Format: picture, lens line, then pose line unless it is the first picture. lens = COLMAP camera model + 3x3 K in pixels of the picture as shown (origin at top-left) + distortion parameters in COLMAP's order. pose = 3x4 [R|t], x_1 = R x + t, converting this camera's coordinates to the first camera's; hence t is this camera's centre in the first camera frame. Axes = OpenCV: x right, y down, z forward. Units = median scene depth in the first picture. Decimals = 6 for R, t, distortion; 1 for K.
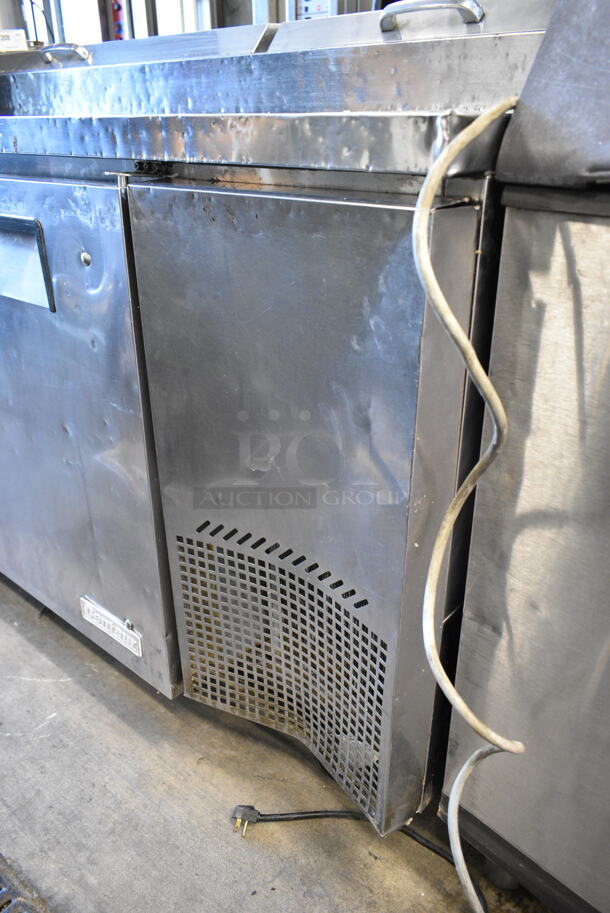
lens RADIAL K [[696.7, 0, 299.6], [0, 696.7, 455.5], [0, 0, 1]] dist [-0.021882, 0.005005]
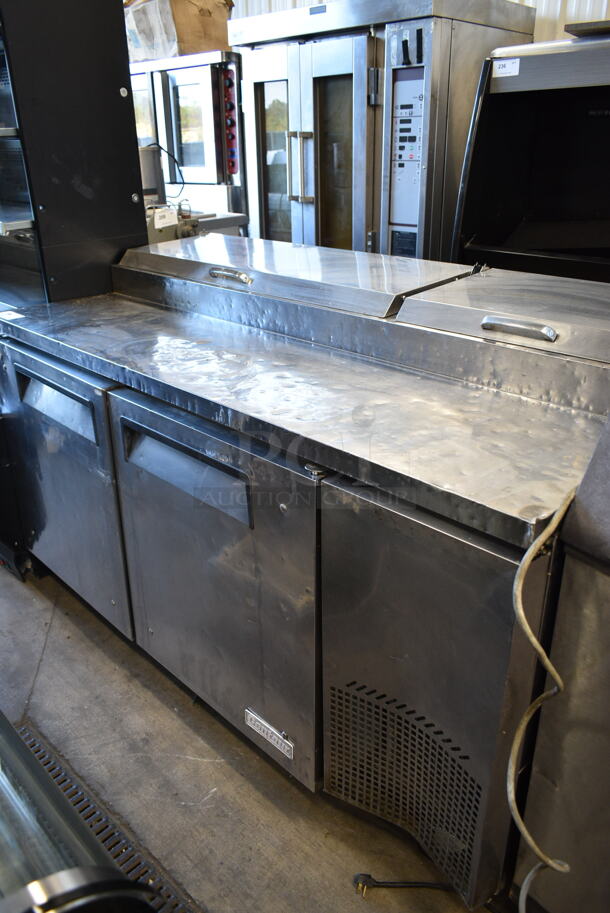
lens RADIAL K [[696.7, 0, 299.6], [0, 696.7, 455.5], [0, 0, 1]] dist [-0.021882, 0.005005]
pose [[0.995836, 0.030894, -0.085767, -0.113831], [-0.033877, 0.998863, -0.033549, -0.271839], [0.084633, 0.036315, 0.995750, -0.403644]]
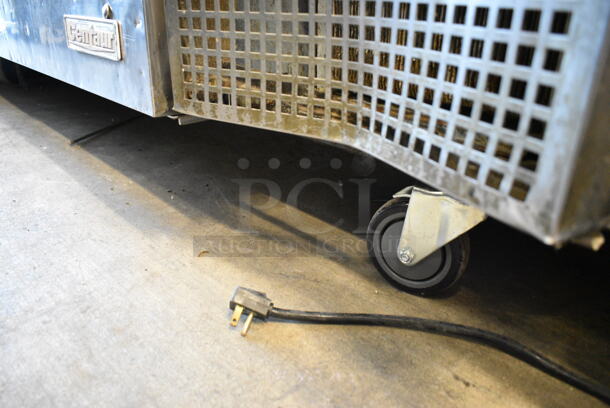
lens RADIAL K [[465.5, 0, 305.0], [0, 465.5, 204.0], [0, 0, 1]] dist [-0.021882, 0.005005]
pose [[0.993183, 0.070432, -0.092885, 0.003344], [-0.073591, 0.996806, -0.031029, 0.431481], [0.090403, 0.037653, 0.995193, 0.573255]]
